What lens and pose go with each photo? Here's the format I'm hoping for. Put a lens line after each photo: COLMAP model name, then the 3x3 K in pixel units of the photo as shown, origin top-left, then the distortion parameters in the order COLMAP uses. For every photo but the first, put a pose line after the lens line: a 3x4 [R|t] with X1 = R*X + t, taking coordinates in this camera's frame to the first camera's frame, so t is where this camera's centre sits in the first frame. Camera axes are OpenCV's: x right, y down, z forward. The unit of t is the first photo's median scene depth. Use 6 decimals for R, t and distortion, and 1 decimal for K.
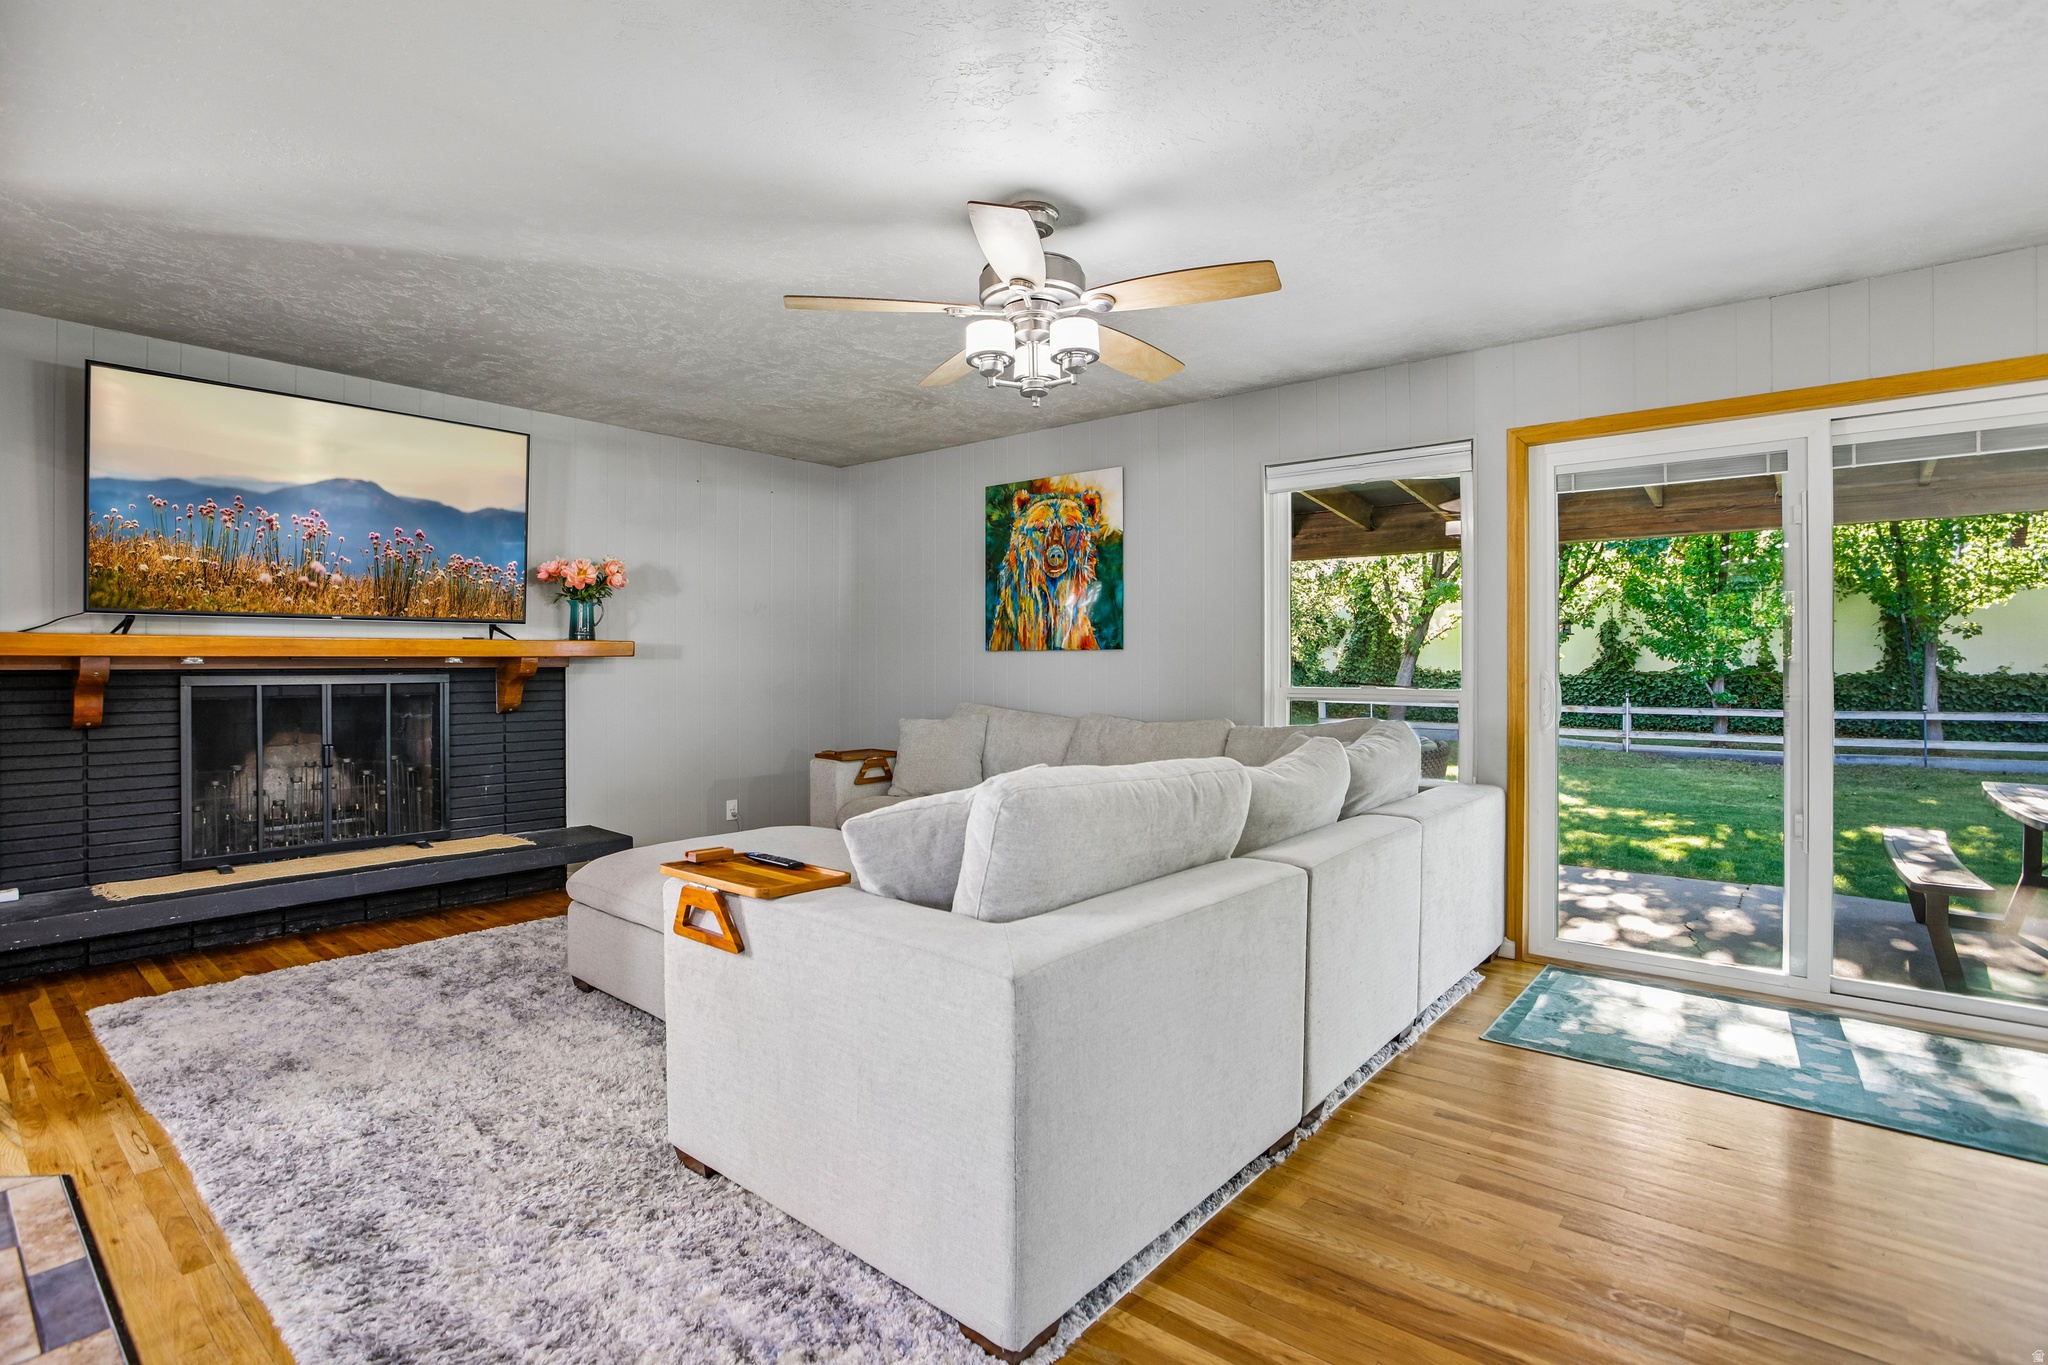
lens RADIAL K [[1002.3, 0, 1018.9], [0, 1002.3, 661.7], [0, 0, 1]] dist [-0.001992, -0.000202]
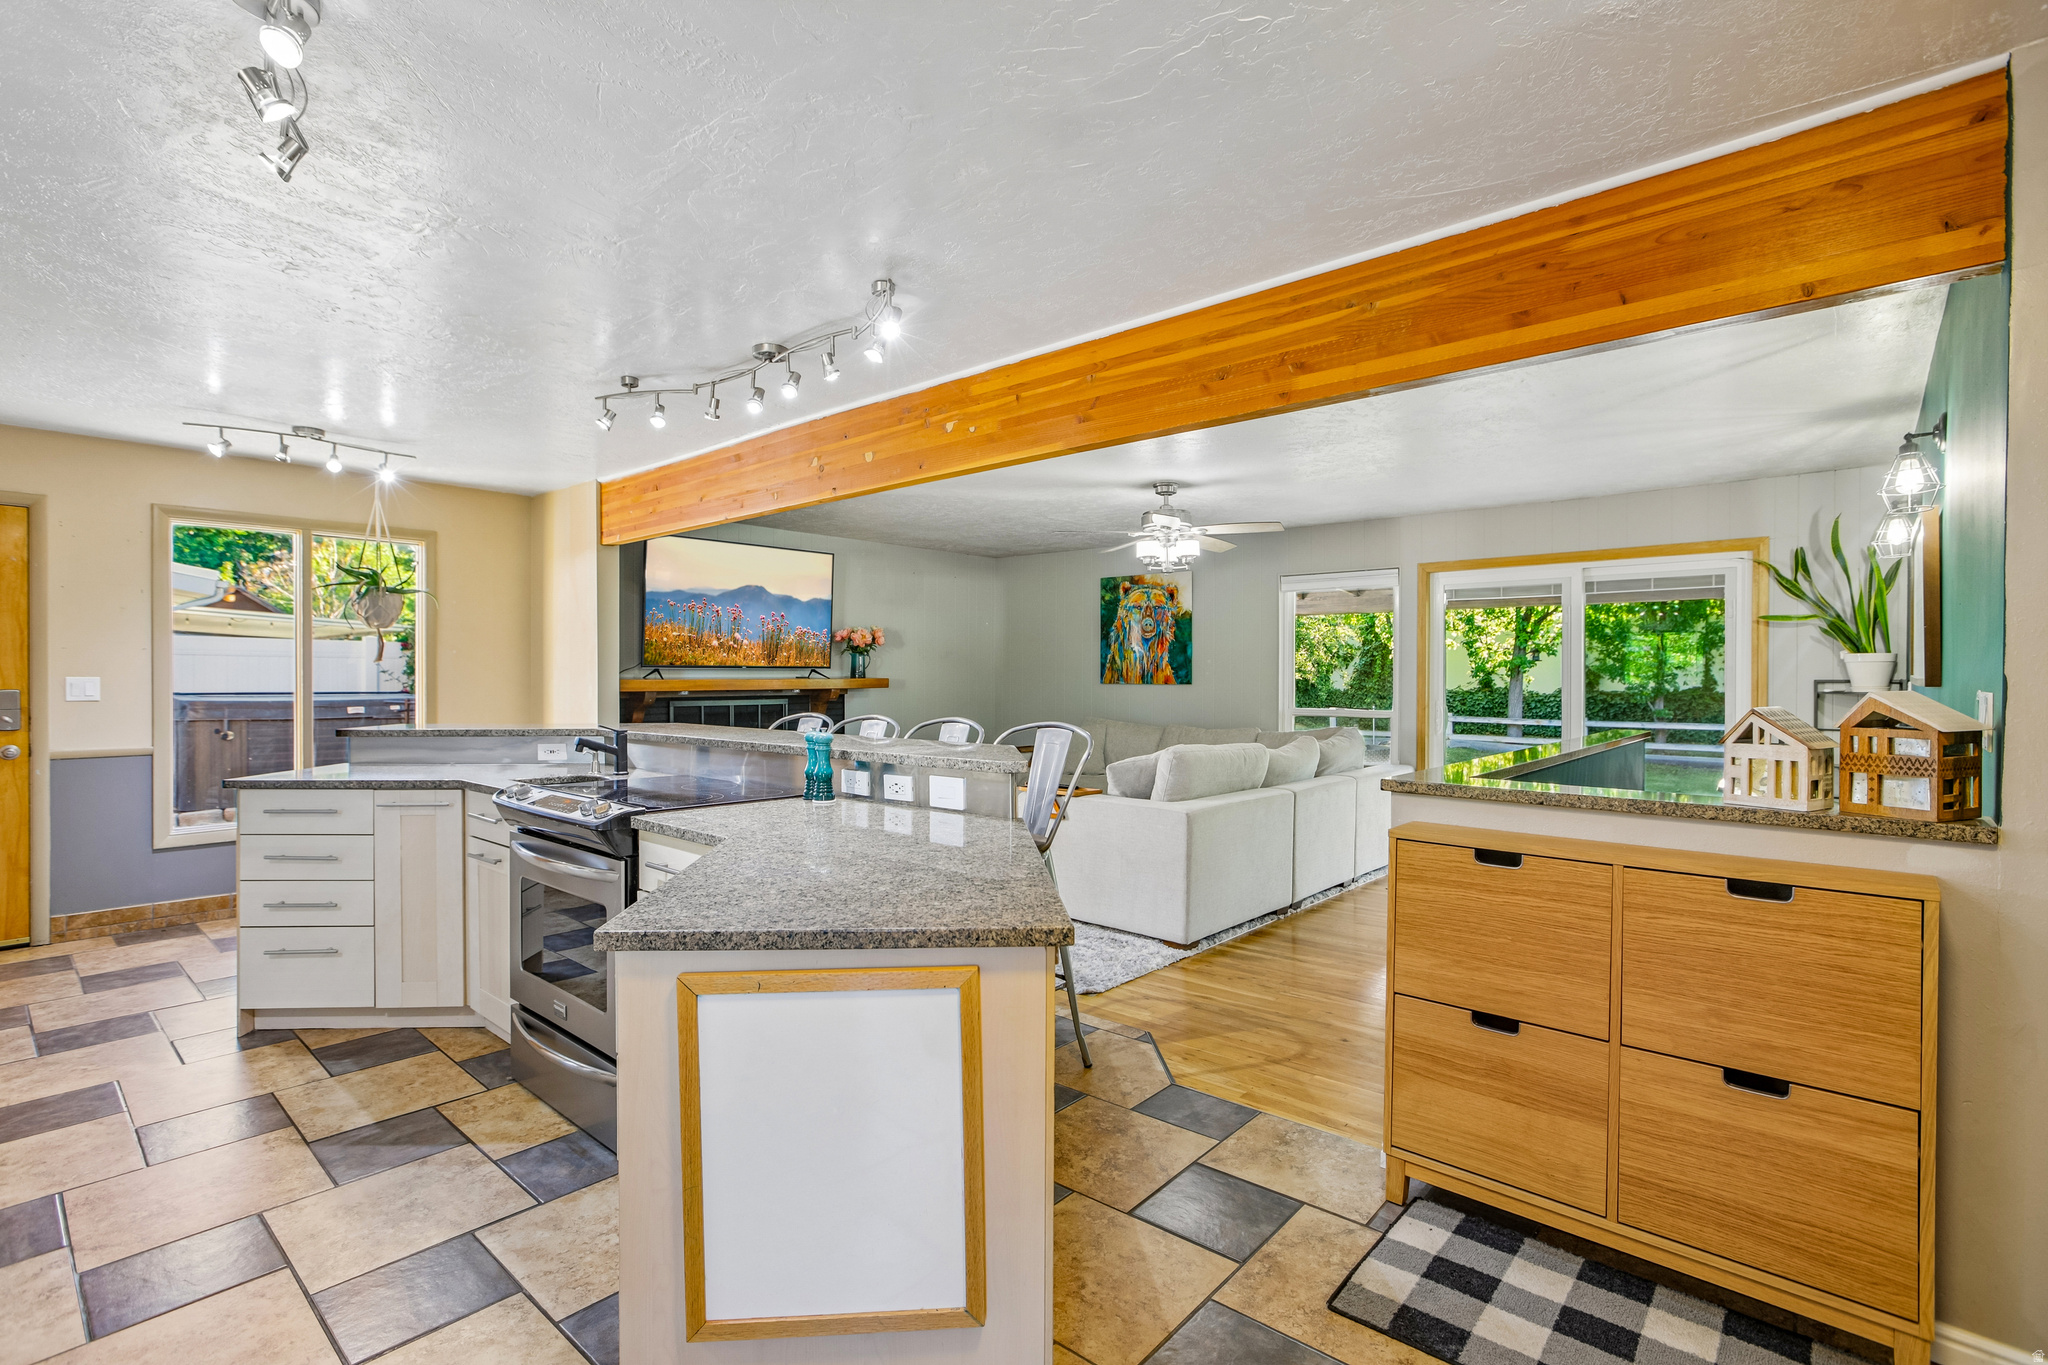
lens RADIAL K [[965.3, 0, 1031.0], [0, 965.3, 680.4], [0, 0, 1]] dist [0.004381, 0.000590]
pose [[0.999803, 0.003090, -0.019628, -0.124326], [-0.002972, 0.999977, 0.006070, -0.027110], [0.019646, -0.006010, 0.999789, -0.560045]]
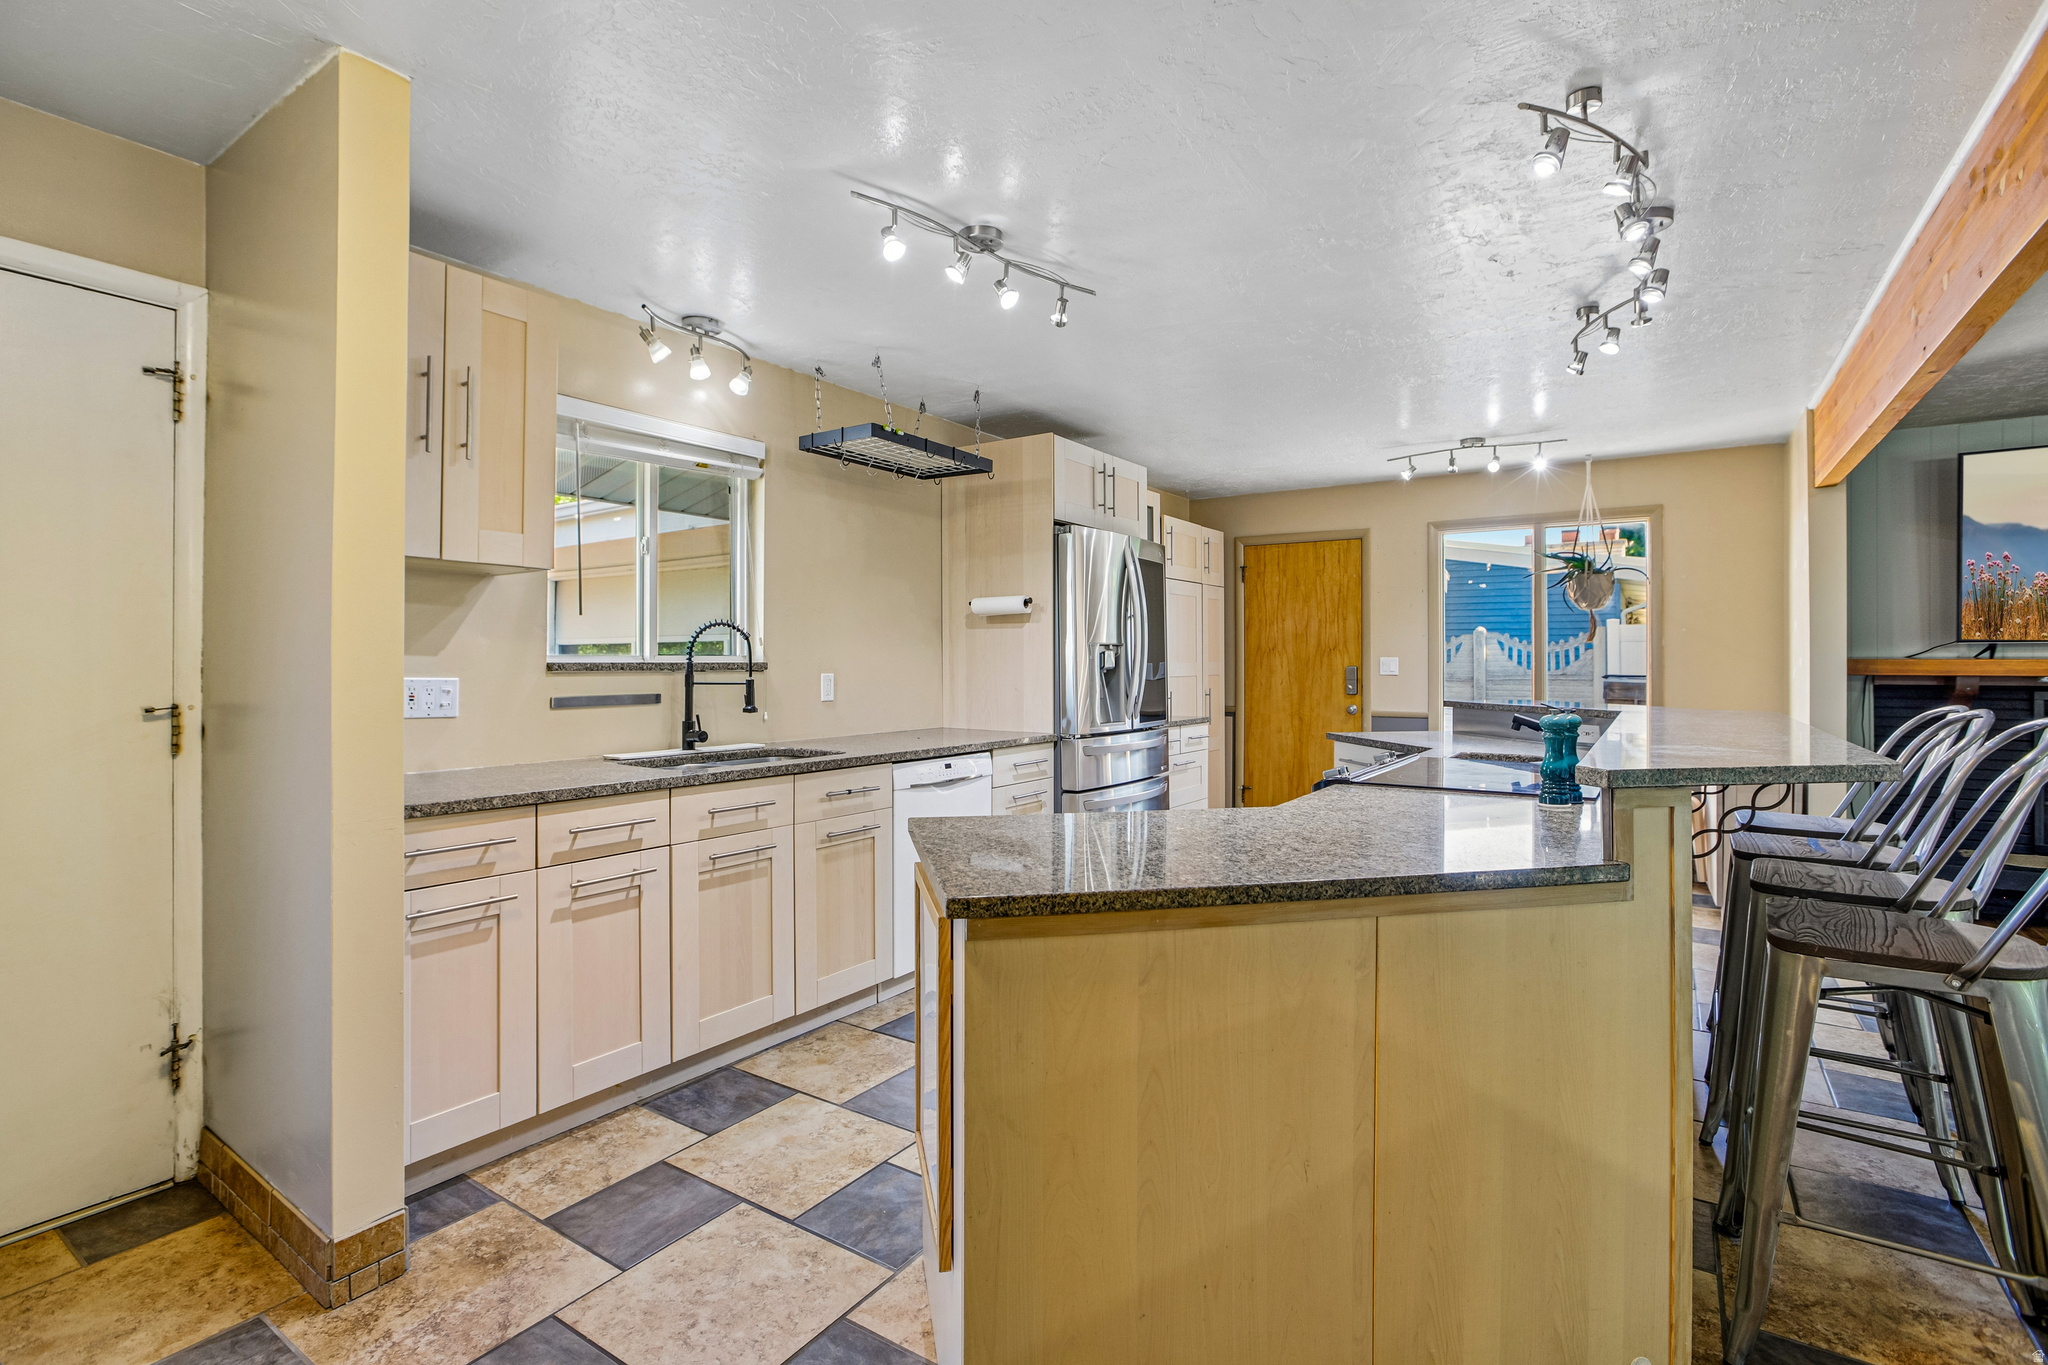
lens RADIAL K [[968.8, 0, 1008.3], [0, 968.8, 659.3], [0, 0, 1]] dist [-0.037106, 0.023029]
pose [[0.108652, -0.001942, -0.994078, 0.141063], [-0.001725, 0.999996, -0.002142, -0.016223], [0.994078, 0.001947, 0.108648, -0.287765]]
